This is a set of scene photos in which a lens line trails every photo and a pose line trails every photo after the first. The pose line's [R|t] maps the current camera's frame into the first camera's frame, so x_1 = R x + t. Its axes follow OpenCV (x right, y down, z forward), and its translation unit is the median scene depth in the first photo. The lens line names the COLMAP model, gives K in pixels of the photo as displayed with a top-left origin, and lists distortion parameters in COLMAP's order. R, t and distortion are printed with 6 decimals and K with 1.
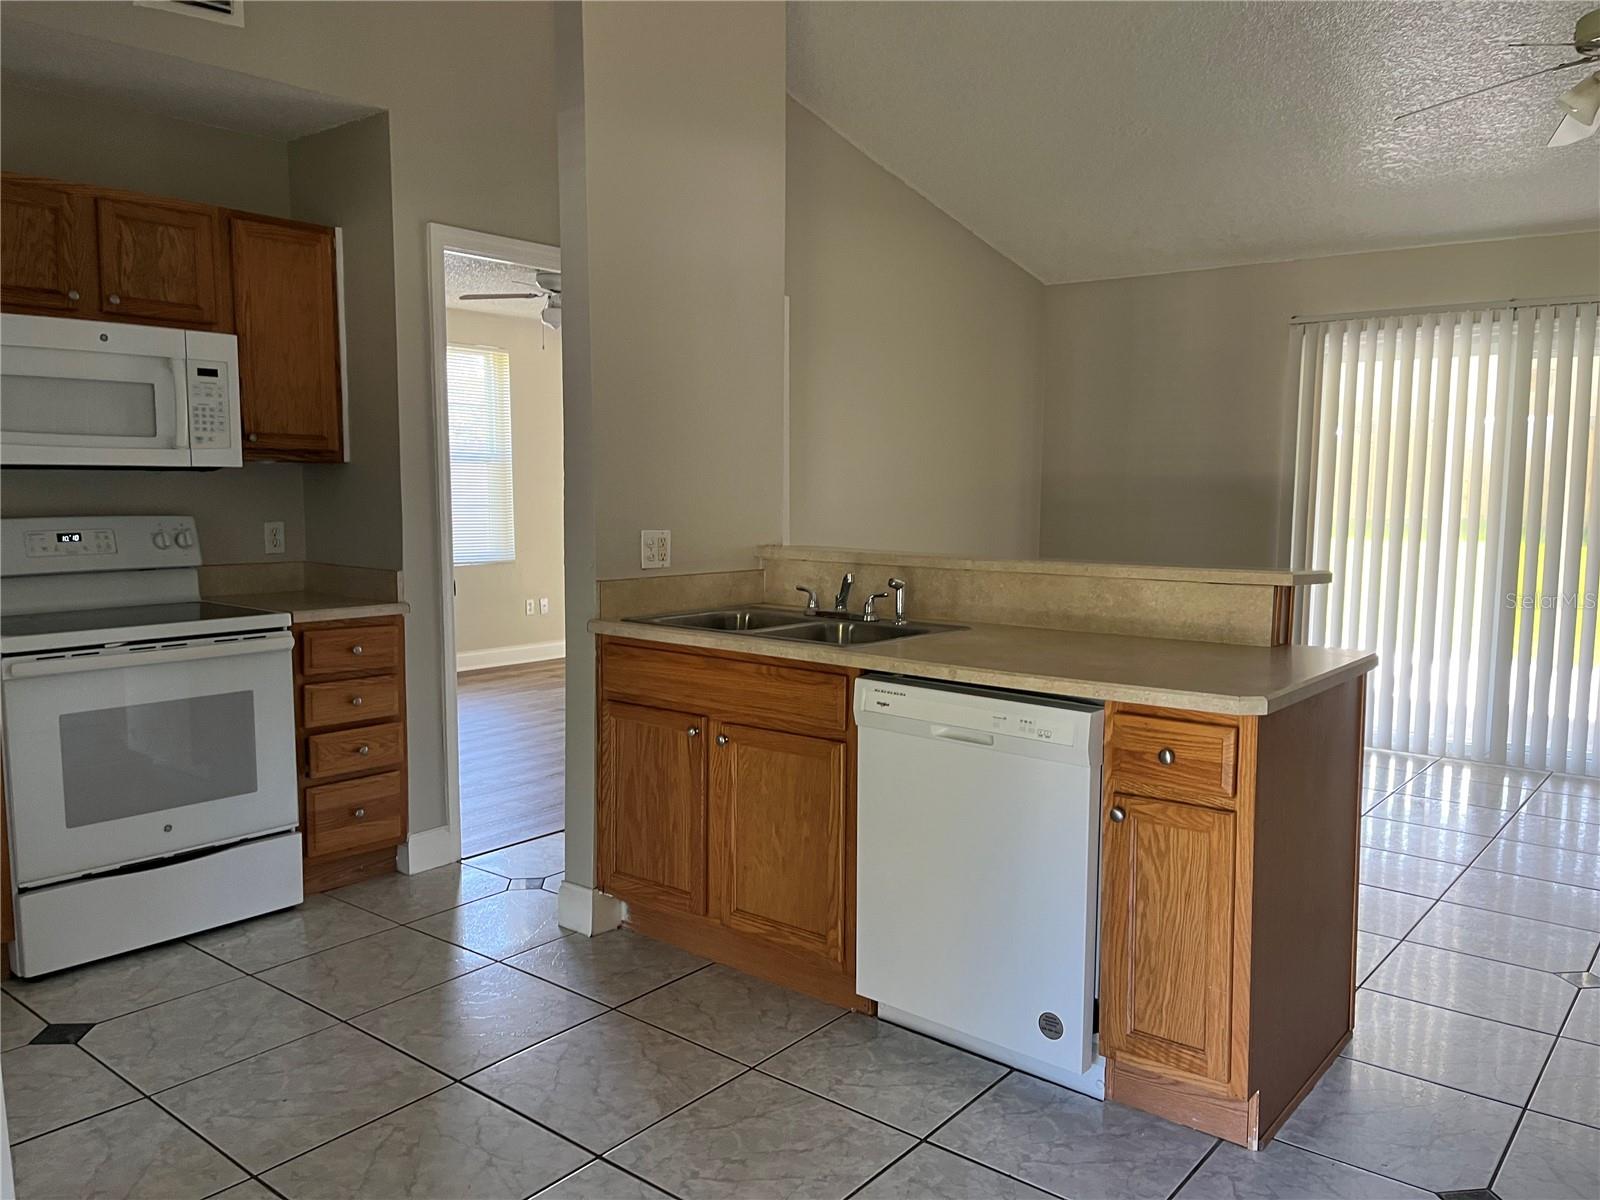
lens RADIAL K [[1230.9, 0, 796.2], [0, 1230.9, 603.2], [0, 0, 1]] dist [0.045659, -0.035825]
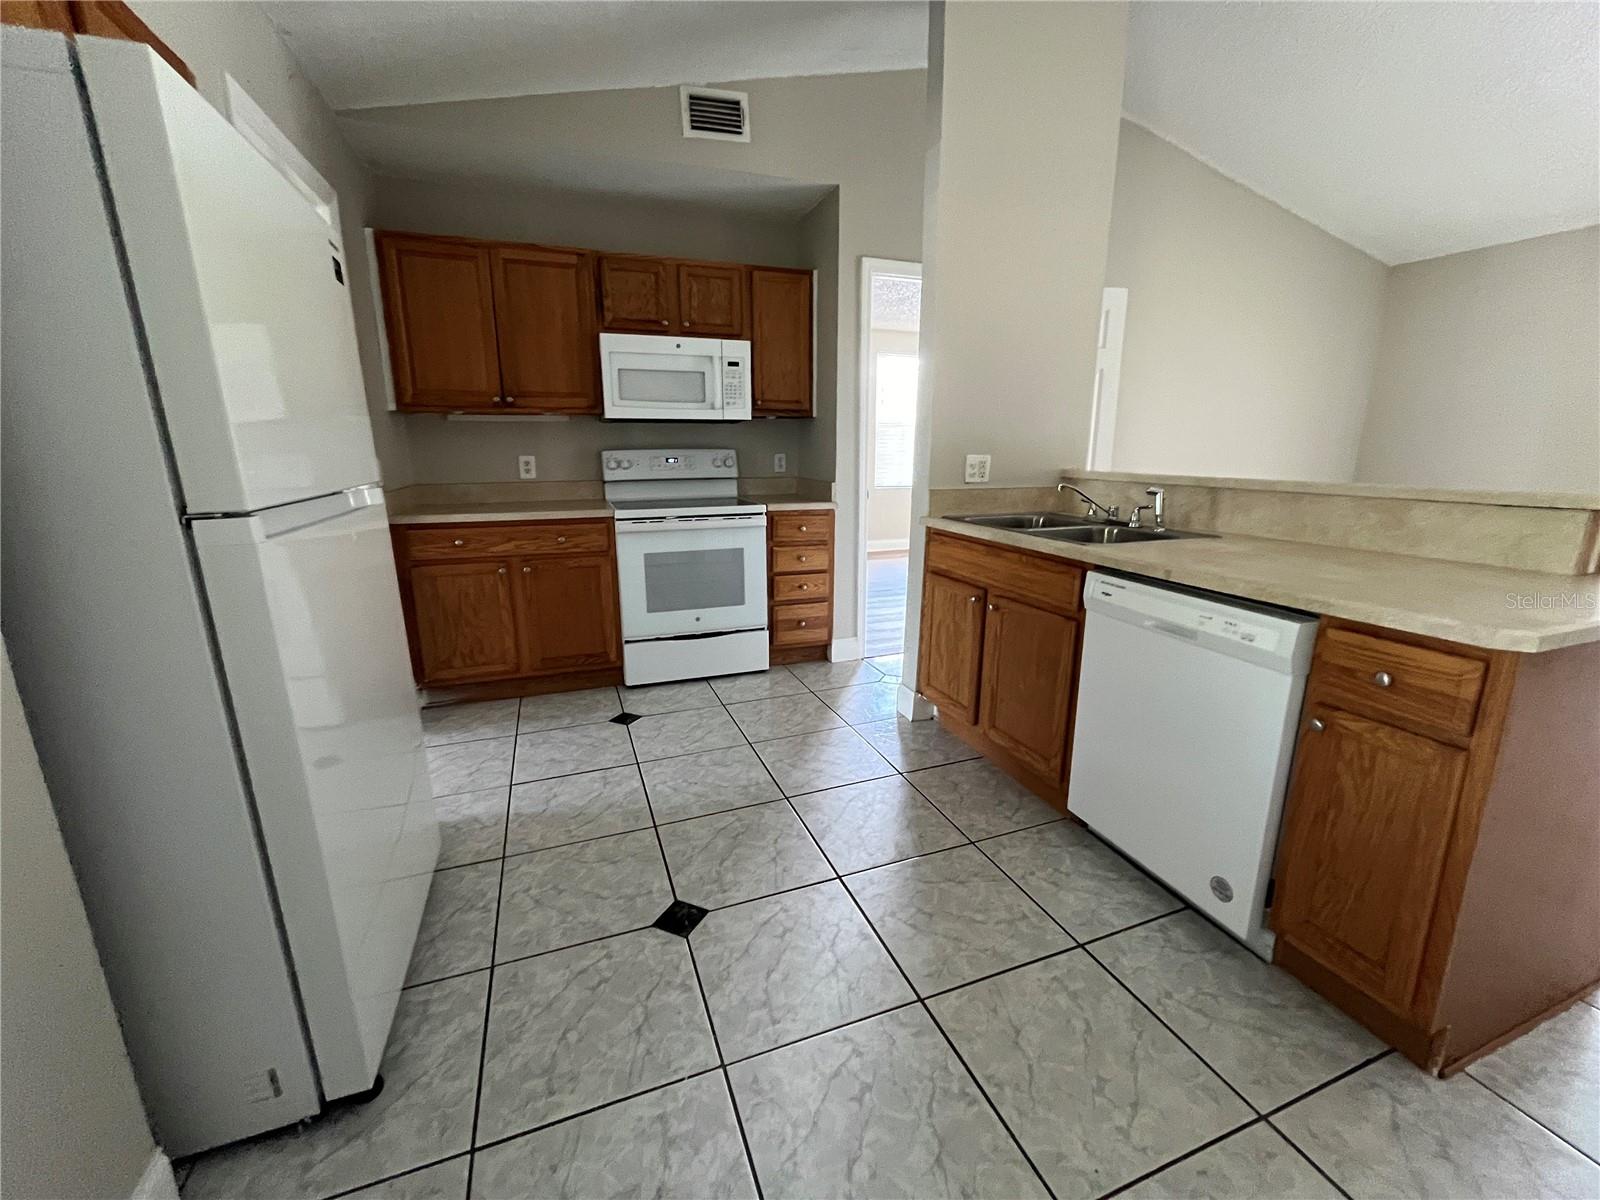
lens RADIAL K [[655.4, 0, 808.7], [0, 655.4, 596.5], [0, 0, 1]] dist [-0.000347, 0.000394]
pose [[0.864952, 0.106315, -0.490463, 0.113331], [-0.044424, 0.989687, 0.136185, 0.008019], [0.499884, -0.096005, 0.860755, 0.249947]]
